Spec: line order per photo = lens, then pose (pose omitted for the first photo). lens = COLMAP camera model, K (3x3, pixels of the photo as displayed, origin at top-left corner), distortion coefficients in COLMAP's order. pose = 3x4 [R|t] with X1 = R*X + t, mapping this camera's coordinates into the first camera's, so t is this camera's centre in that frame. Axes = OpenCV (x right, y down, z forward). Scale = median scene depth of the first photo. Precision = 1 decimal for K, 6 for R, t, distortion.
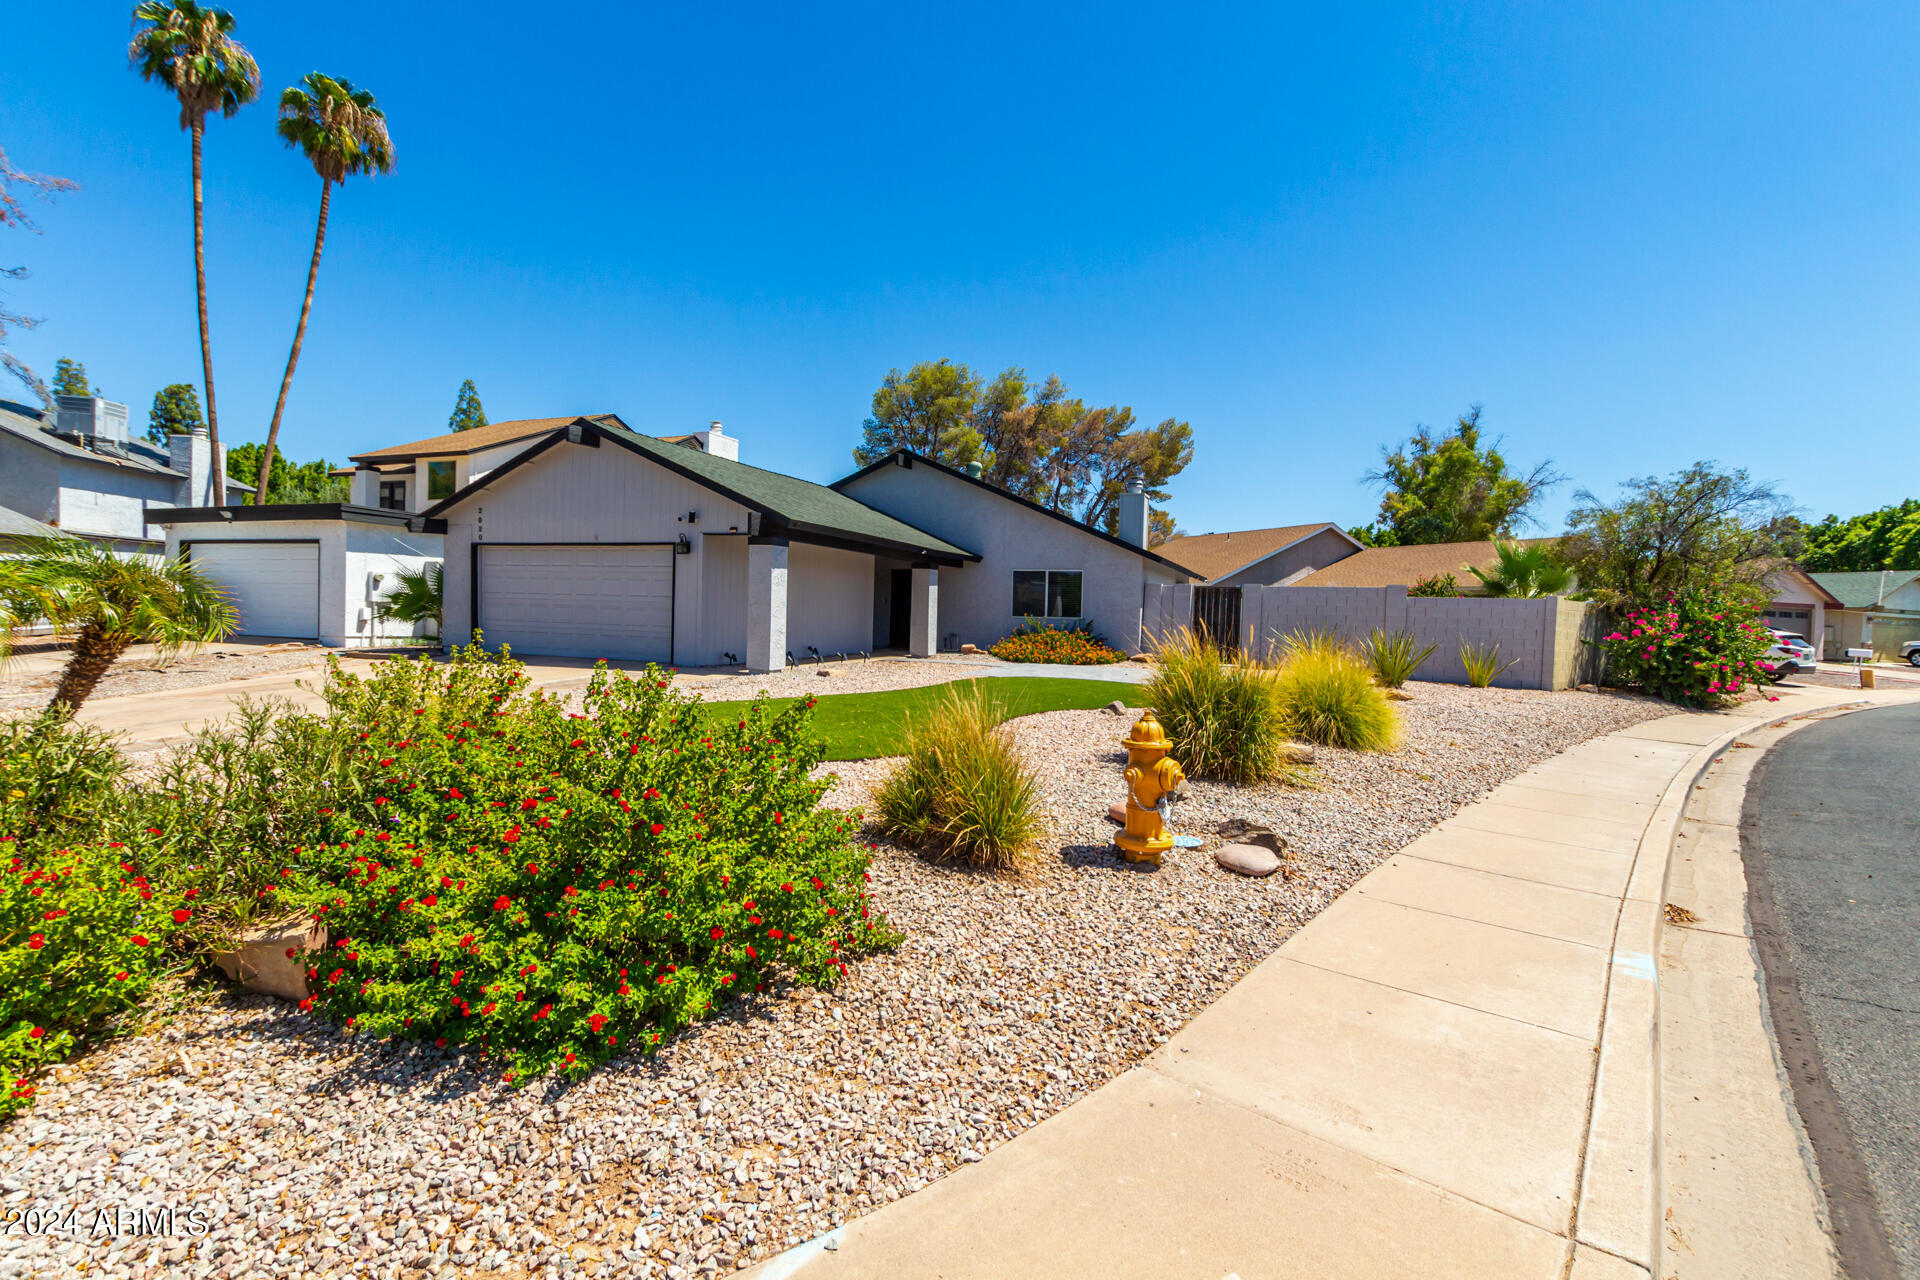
lens RADIAL K [[861.3, 0, 960.0], [0, 861.3, 640.0], [0, 0, 1]] dist [0.003475, -0.006309]
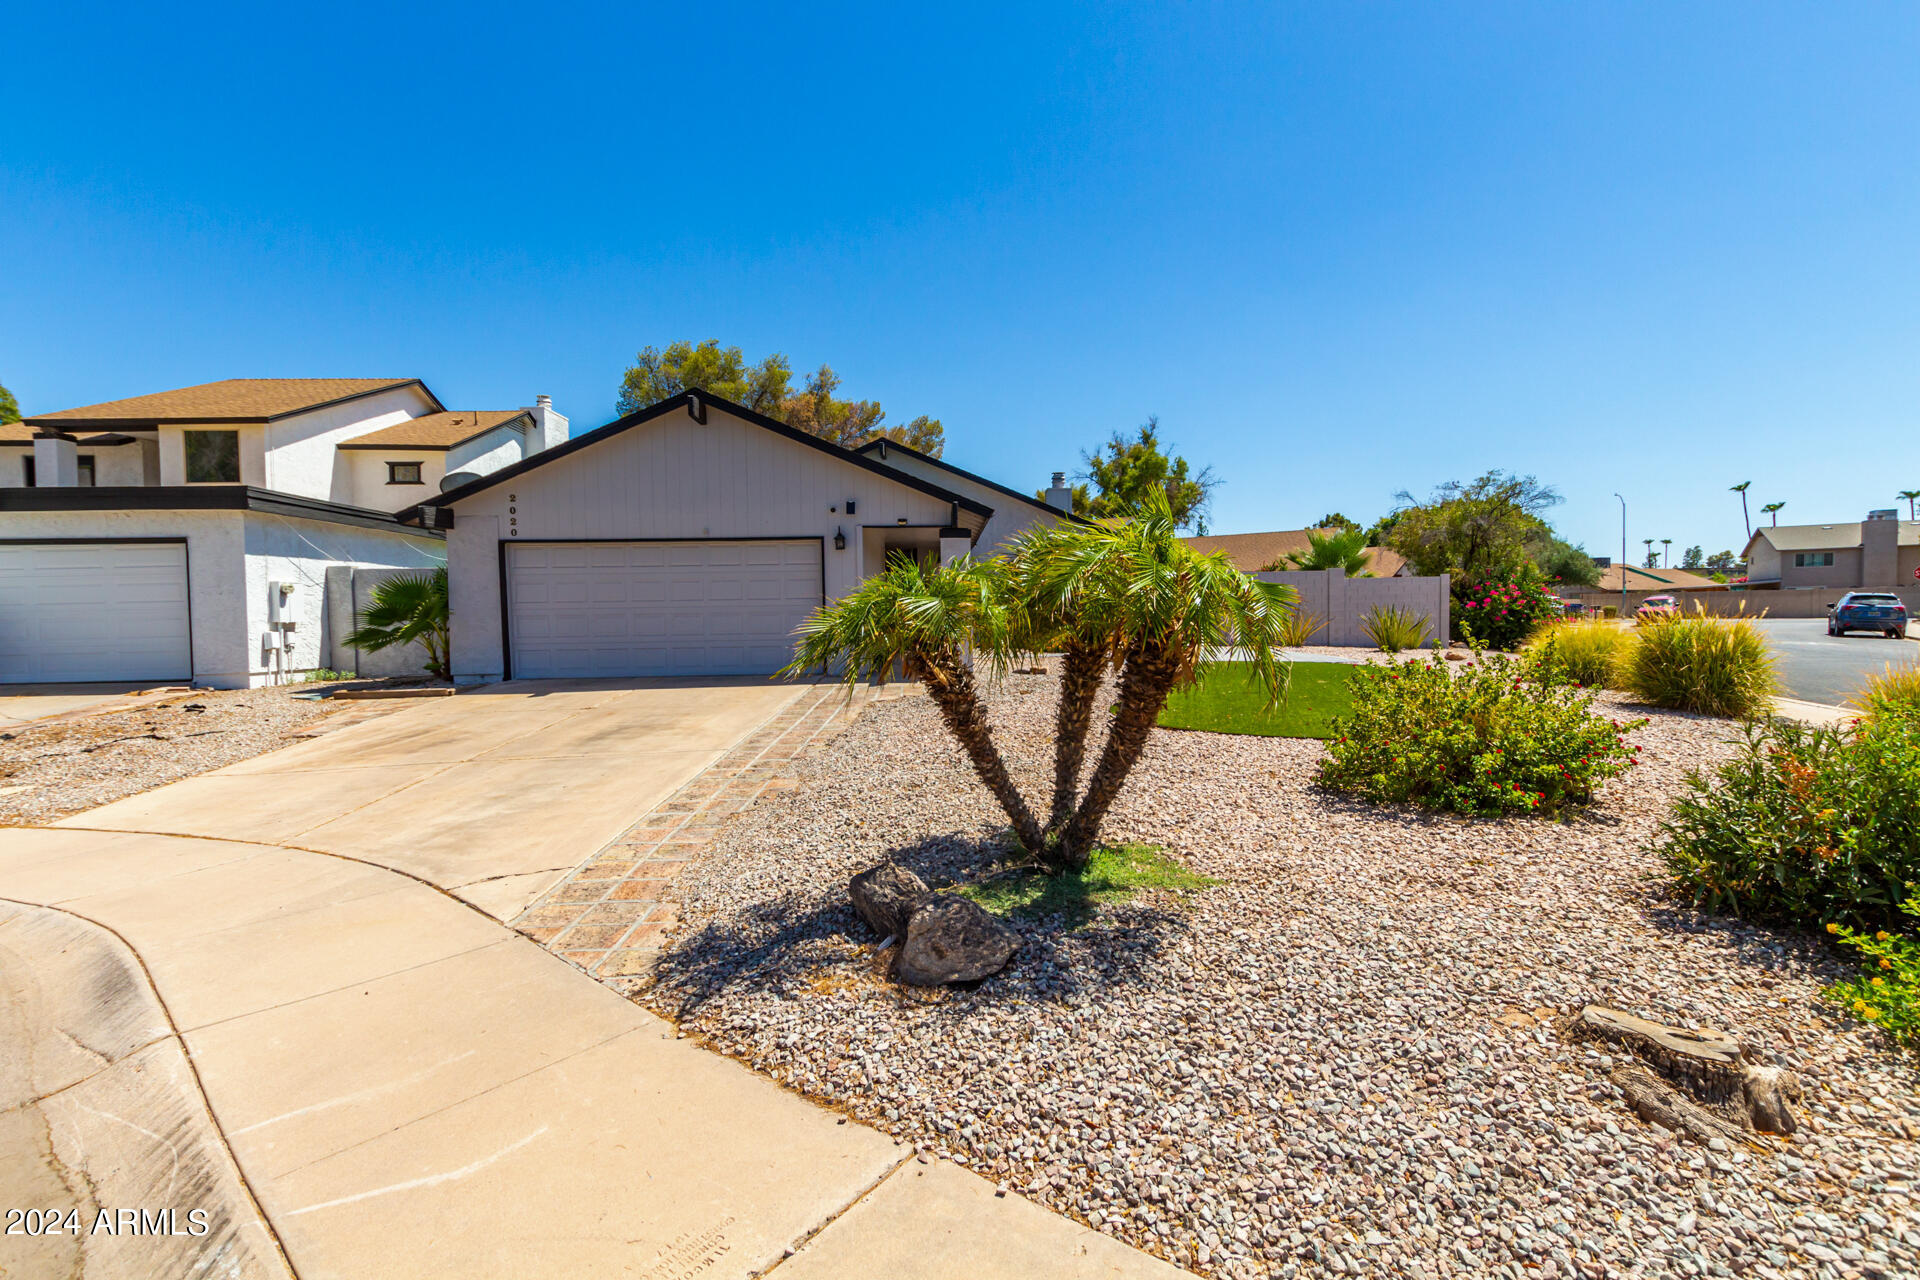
lens RADIAL K [[861.3, 0, 960.0], [0, 861.3, 640.0], [0, 0, 1]] dist [0.003475, -0.006309]
pose [[0.916405, -0.055063, 0.396447, -0.269856], [0.052577, 0.998470, 0.017145, -0.007599], [-0.396784, 0.005132, 0.917898, 0.067009]]
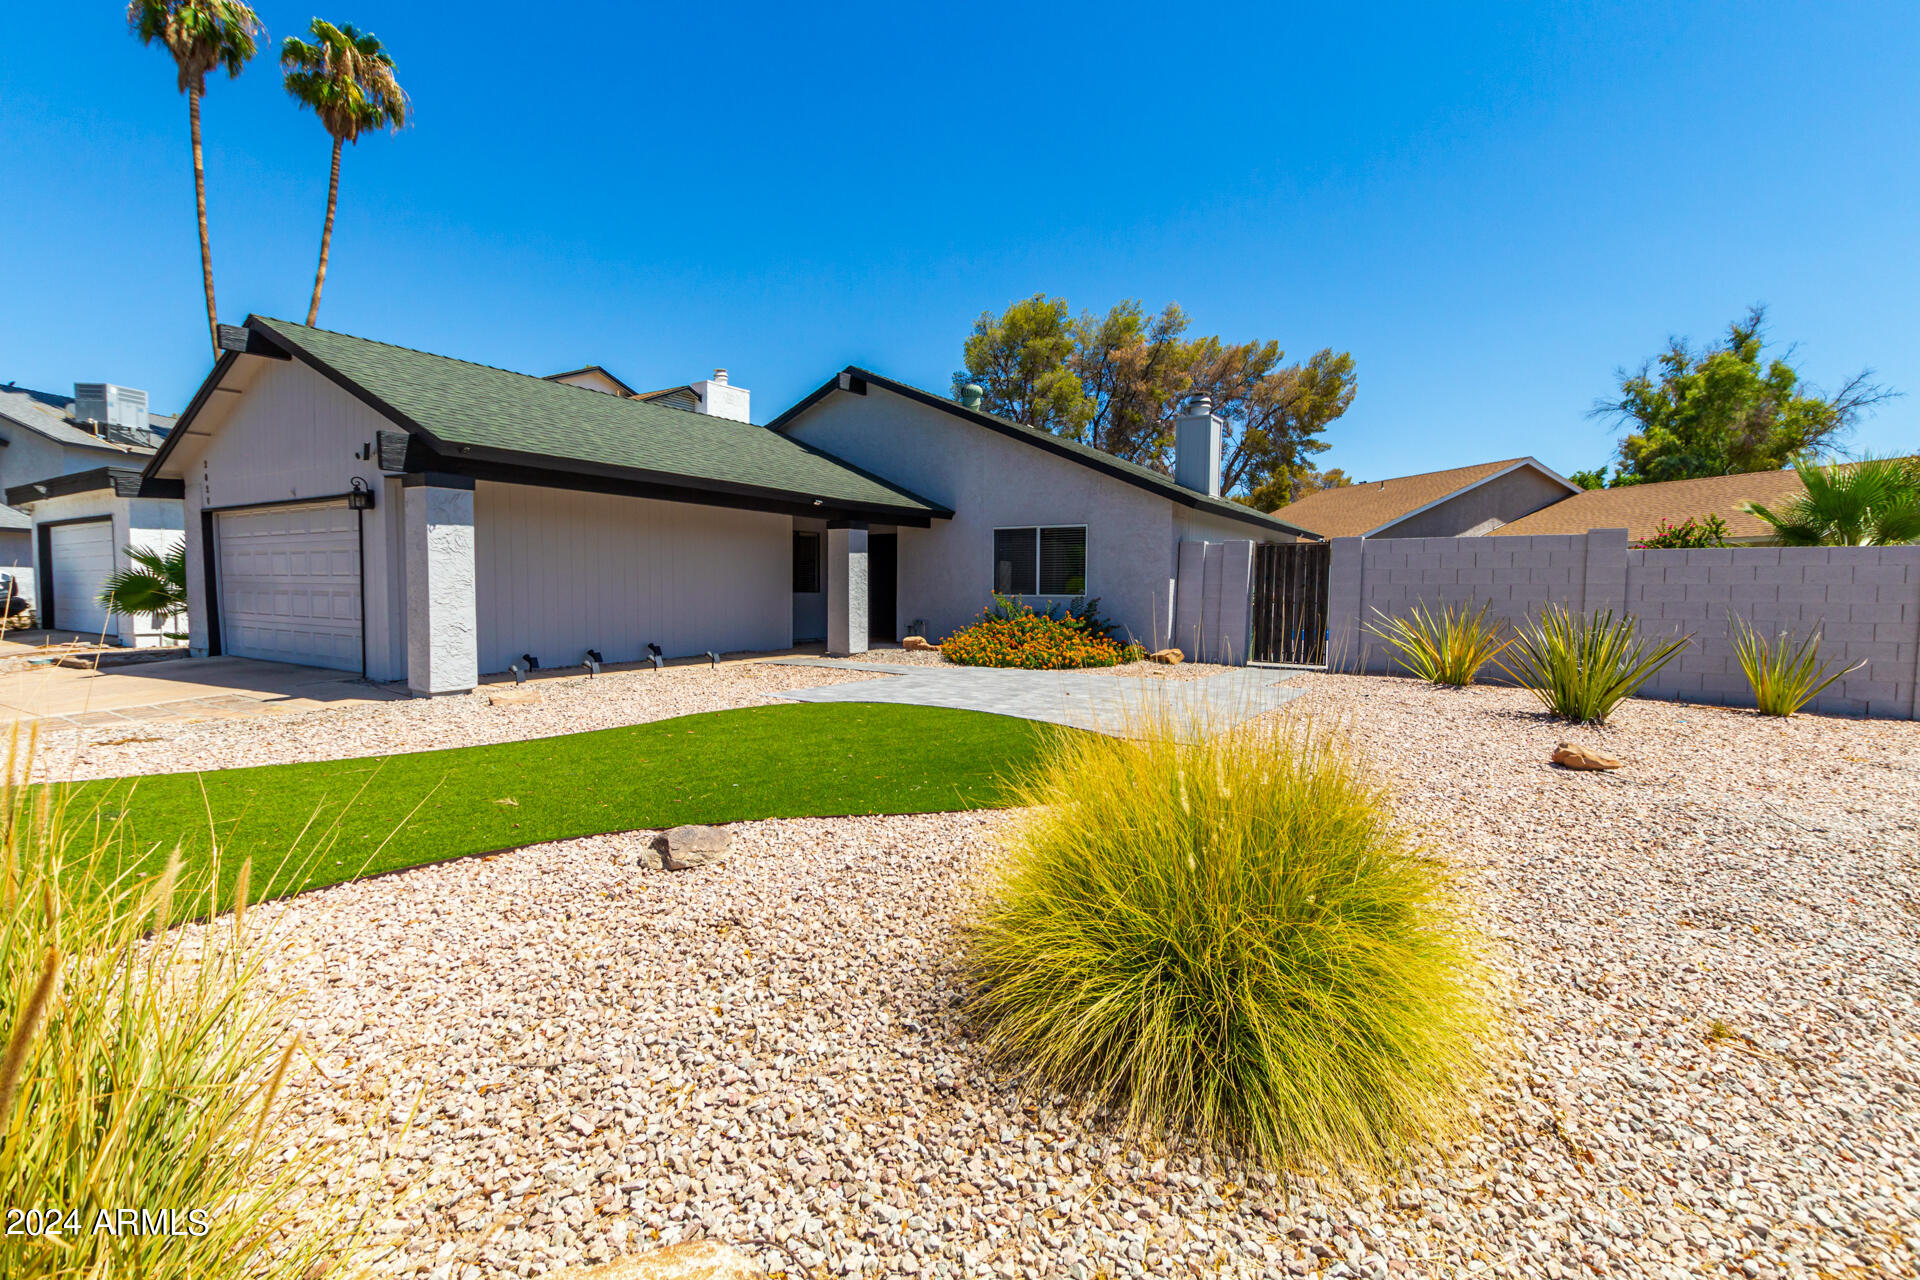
lens RADIAL K [[869.3, 0, 960.0], [0, 869.3, 640.0], [0, 0, 1]] dist [0.010269, -0.006640]
pose [[0.980841, -0.006921, -0.194685, 0.118309], [0.011720, 0.999655, 0.023509, -0.005372], [0.194455, -0.025341, 0.980584, 0.208187]]
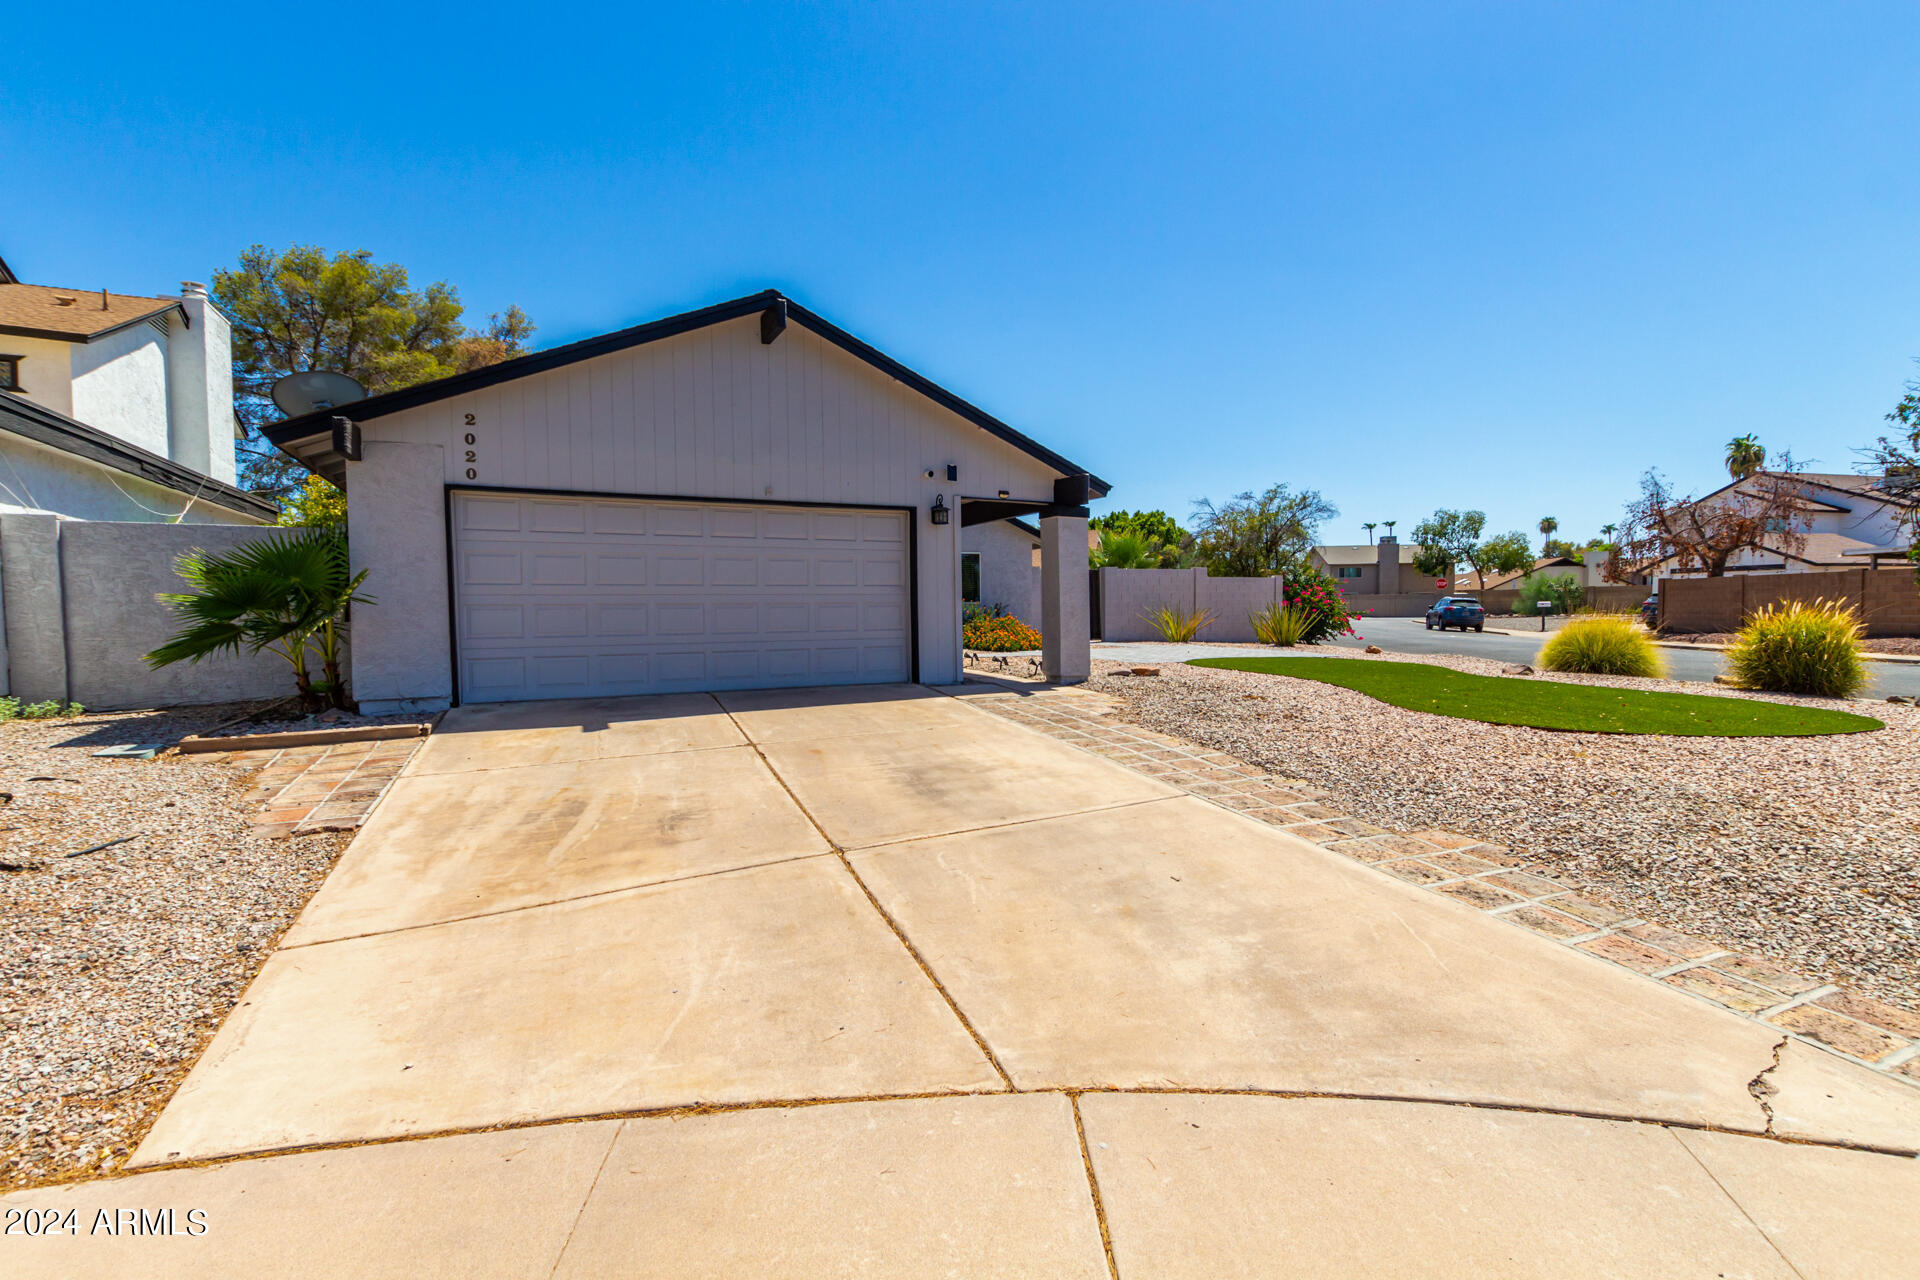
lens RADIAL K [[874.0, 0, 960.0], [0, 874.0, 640.0], [0, 0, 1]] dist [-0.009410, 0.000185]
pose [[0.671626, -0.061896, 0.738300, -0.400412], [0.046093, 0.998065, 0.041743, -0.017017], [-0.739455, 0.005995, 0.673179, 0.245155]]
